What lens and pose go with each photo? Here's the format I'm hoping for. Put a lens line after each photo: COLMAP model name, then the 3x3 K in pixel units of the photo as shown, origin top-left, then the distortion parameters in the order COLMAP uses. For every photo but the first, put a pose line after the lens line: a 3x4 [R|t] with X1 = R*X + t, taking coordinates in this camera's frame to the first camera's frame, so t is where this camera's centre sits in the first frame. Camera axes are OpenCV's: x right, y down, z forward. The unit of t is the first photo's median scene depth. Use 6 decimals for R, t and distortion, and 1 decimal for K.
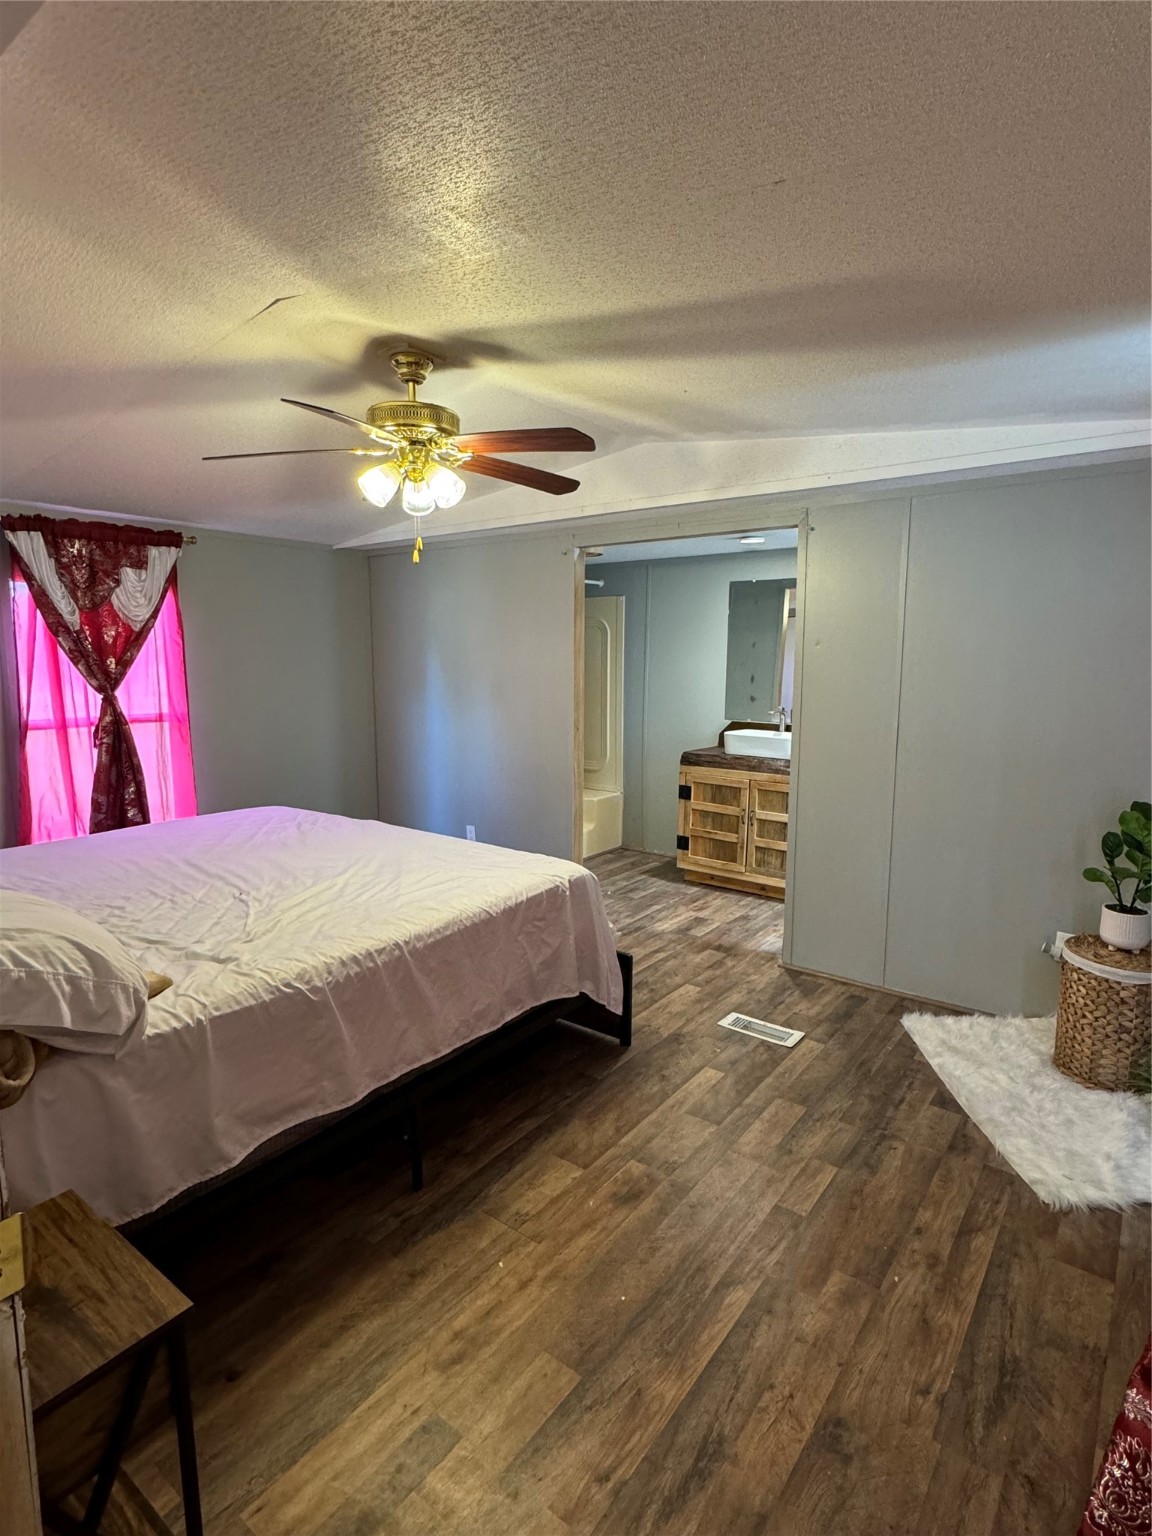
lens RADIAL K [[798.9, 0, 576.0], [0, 798.9, 768.0], [0, 0, 1]] dist [-0.001435, -0.000441]
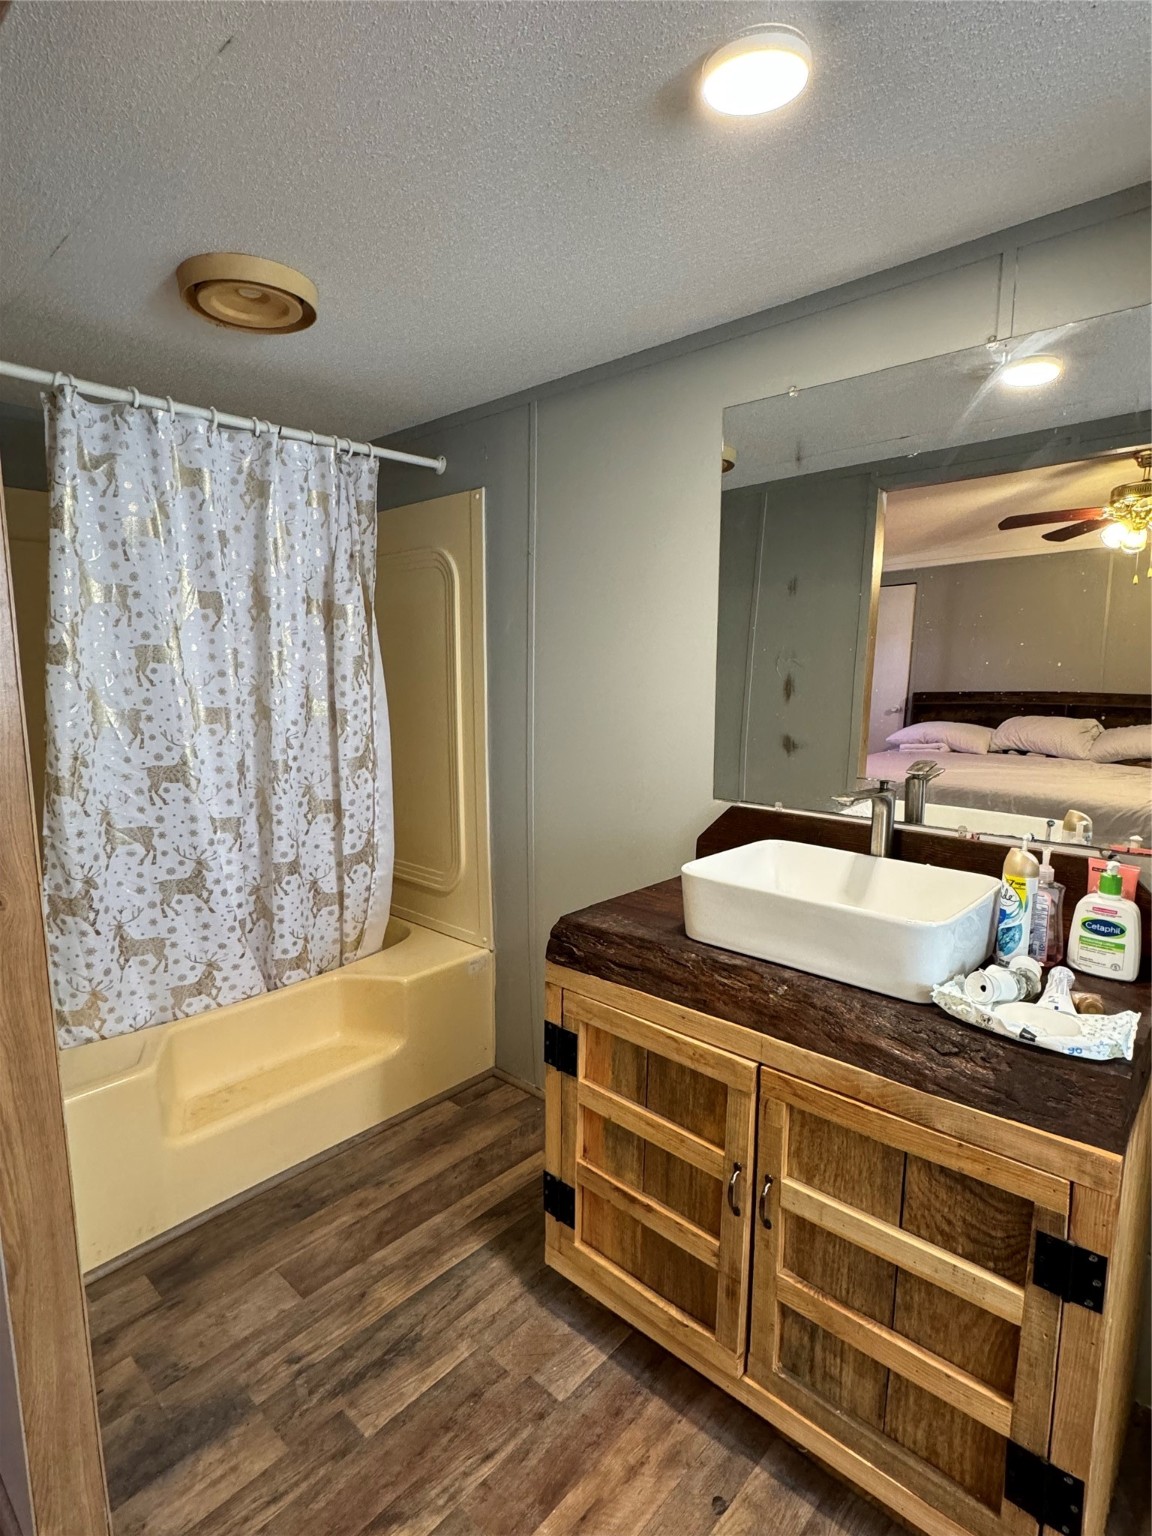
lens RADIAL K [[798.9, 0, 576.0], [0, 798.9, 768.0], [0, 0, 1]] dist [-0.001435, -0.000441]
pose [[0.995800, 0.005795, -0.091371, 0.171666], [-0.006374, 0.999961, -0.006043, -0.078720], [0.091333, 0.006600, 0.995799, 0.691755]]
